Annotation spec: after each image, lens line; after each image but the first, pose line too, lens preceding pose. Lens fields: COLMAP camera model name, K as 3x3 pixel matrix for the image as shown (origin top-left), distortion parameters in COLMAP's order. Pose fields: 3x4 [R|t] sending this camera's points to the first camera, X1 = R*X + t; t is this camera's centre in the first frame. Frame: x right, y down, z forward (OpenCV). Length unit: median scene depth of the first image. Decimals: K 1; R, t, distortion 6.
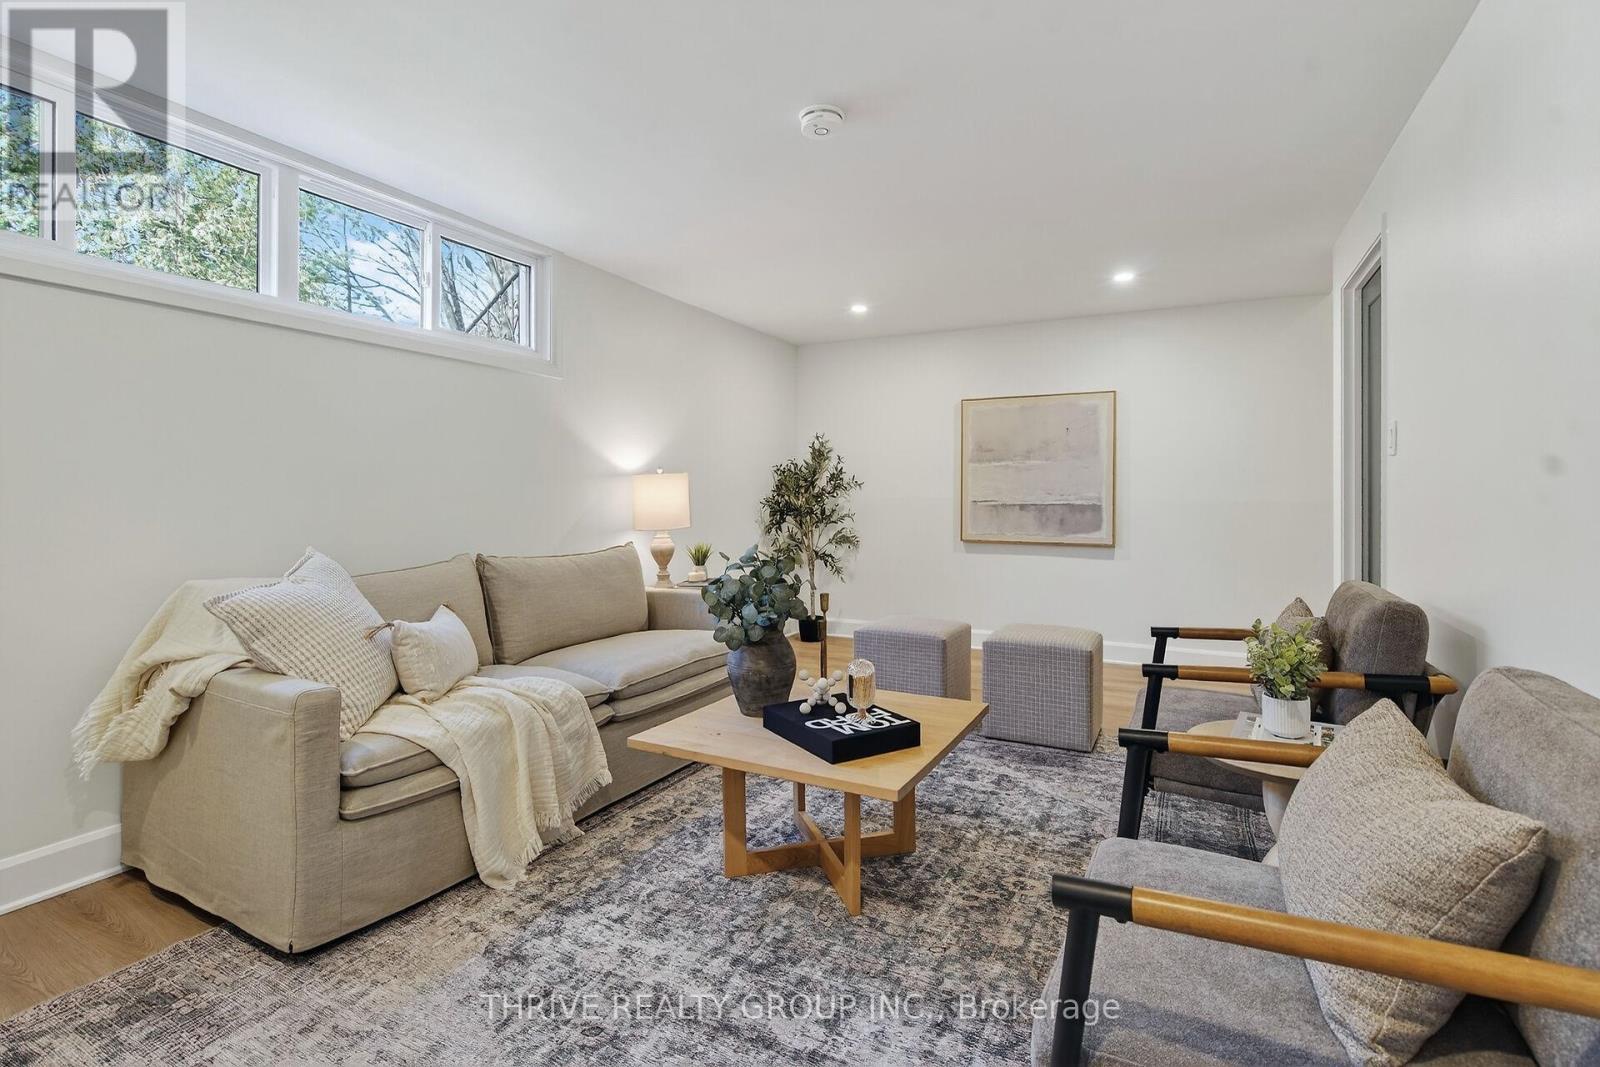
lens RADIAL K [[734.7, 0, 796.8], [0, 734.7, 512.3], [0, 0, 1]] dist [-0.001214, 0.000342]
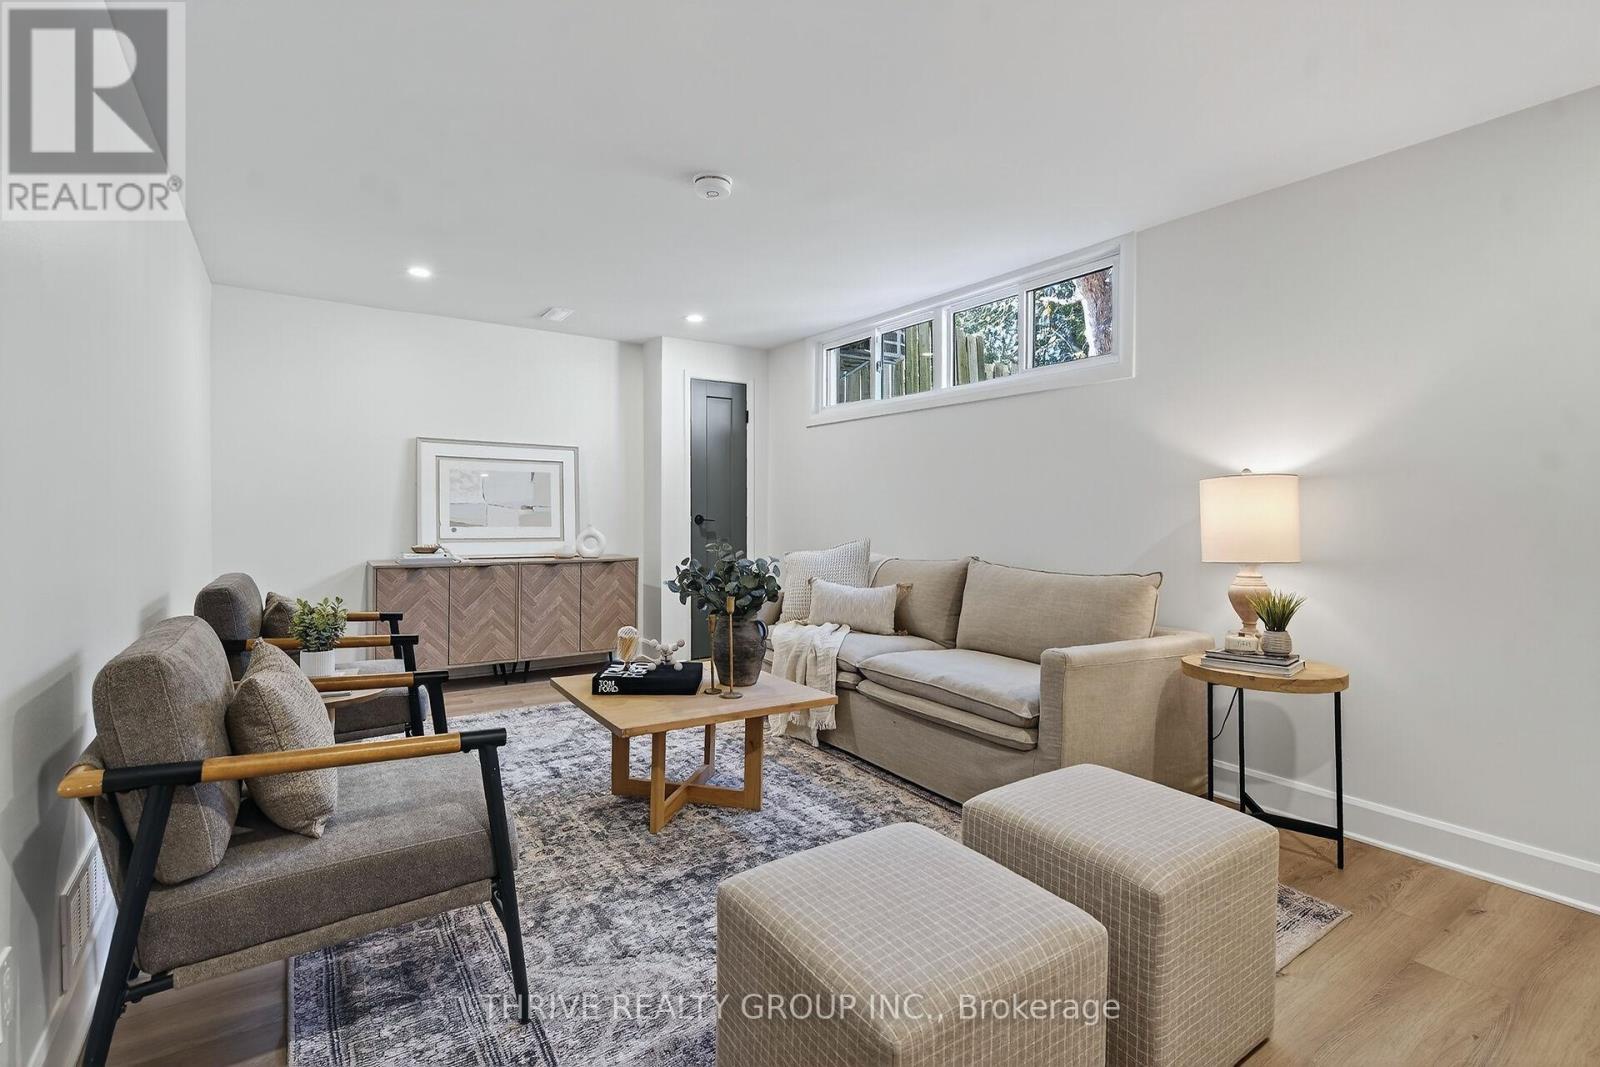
lens RADIAL K [[734.7, 0, 796.8], [0, 734.7, 512.3], [0, 0, 1]] dist [-0.001214, 0.000342]
pose [[-0.464333, -0.001665, -0.885659, 0.977819], [-0.023475, 0.999670, 0.010428, -0.030997], [0.885349, 0.025633, -0.464219, 1.604249]]
